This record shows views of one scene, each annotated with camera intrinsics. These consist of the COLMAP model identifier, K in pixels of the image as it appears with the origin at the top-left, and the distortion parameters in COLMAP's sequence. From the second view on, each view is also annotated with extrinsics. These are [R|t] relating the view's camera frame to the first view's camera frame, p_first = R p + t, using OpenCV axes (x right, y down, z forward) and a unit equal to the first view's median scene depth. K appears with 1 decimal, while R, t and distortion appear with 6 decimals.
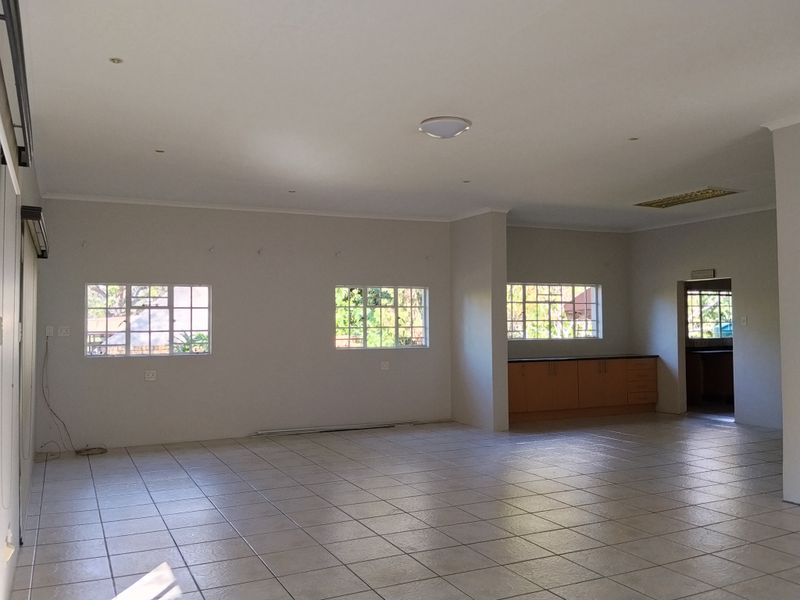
lens RADIAL K [[680.7, 0, 399.0], [0, 680.7, 298.8], [0, 0, 1]] dist [0.091046, -0.176182]
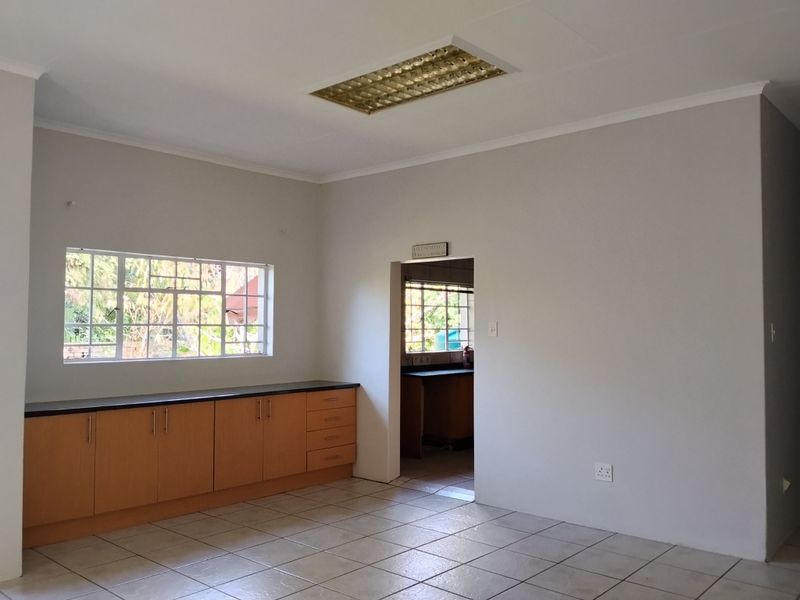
lens RADIAL K [[680.7, 0, 399.0], [0, 680.7, 298.8], [0, 0, 1]] dist [0.091046, -0.176182]
pose [[0.923293, 0.026442, 0.383186, 0.171361], [-0.025489, 0.999646, -0.007566, 0.010595], [-0.383250, -0.002781, 0.923640, 0.418049]]
